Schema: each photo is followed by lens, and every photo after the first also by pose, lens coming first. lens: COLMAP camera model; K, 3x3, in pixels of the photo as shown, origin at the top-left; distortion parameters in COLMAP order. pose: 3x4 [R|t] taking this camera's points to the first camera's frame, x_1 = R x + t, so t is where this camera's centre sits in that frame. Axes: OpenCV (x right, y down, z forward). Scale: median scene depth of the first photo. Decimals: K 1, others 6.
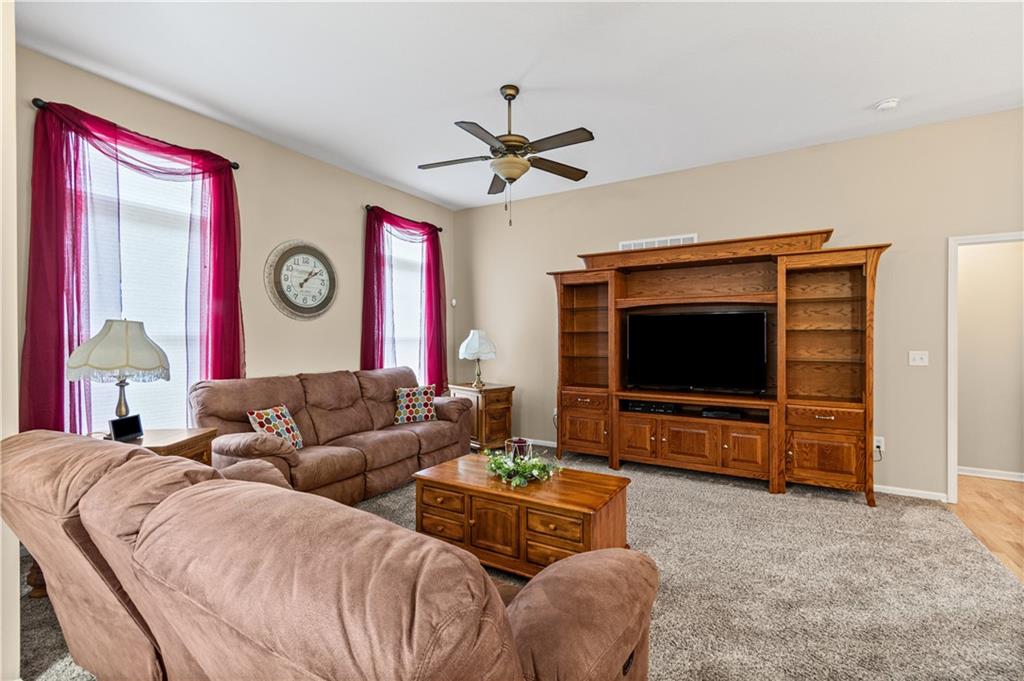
lens RADIAL K [[457.0, 0, 513.7], [0, 457.0, 338.4], [0, 0, 1]] dist [0.001585, 0.000314]
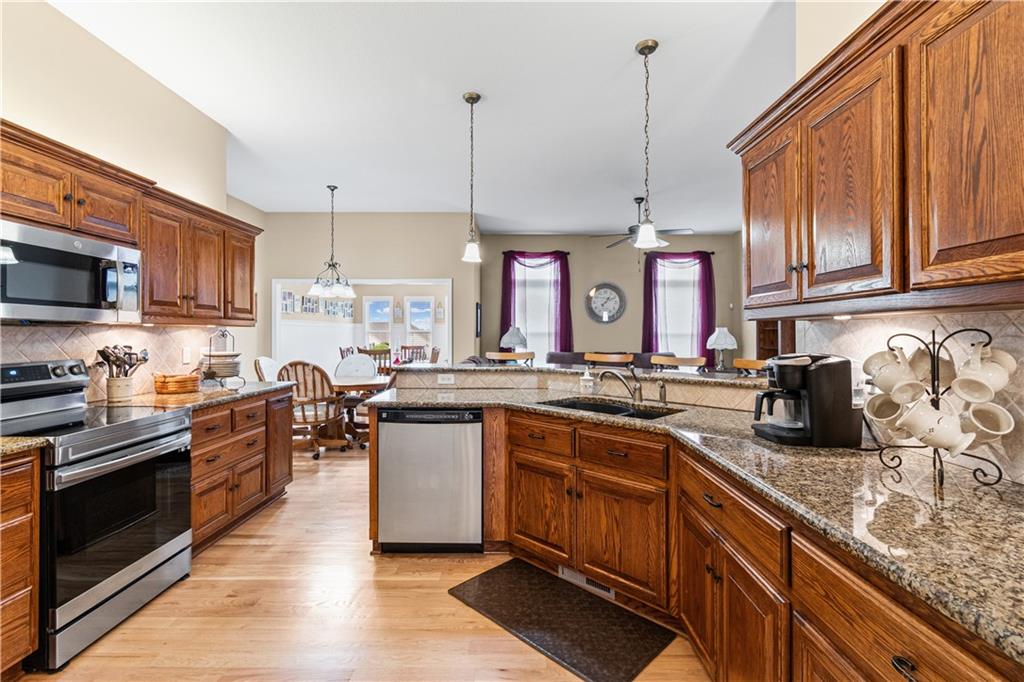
lens RADIAL K [[457.0, 0, 513.6], [0, 457.0, 334.0], [0, 0, 1]] dist [0.001585, 0.000314]
pose [[0.514519, -0.000461, -0.857479, 1.115606], [0.001401, 0.999999, 0.000304, 0.001719], [0.857478, -0.001358, 0.514519, -0.329208]]
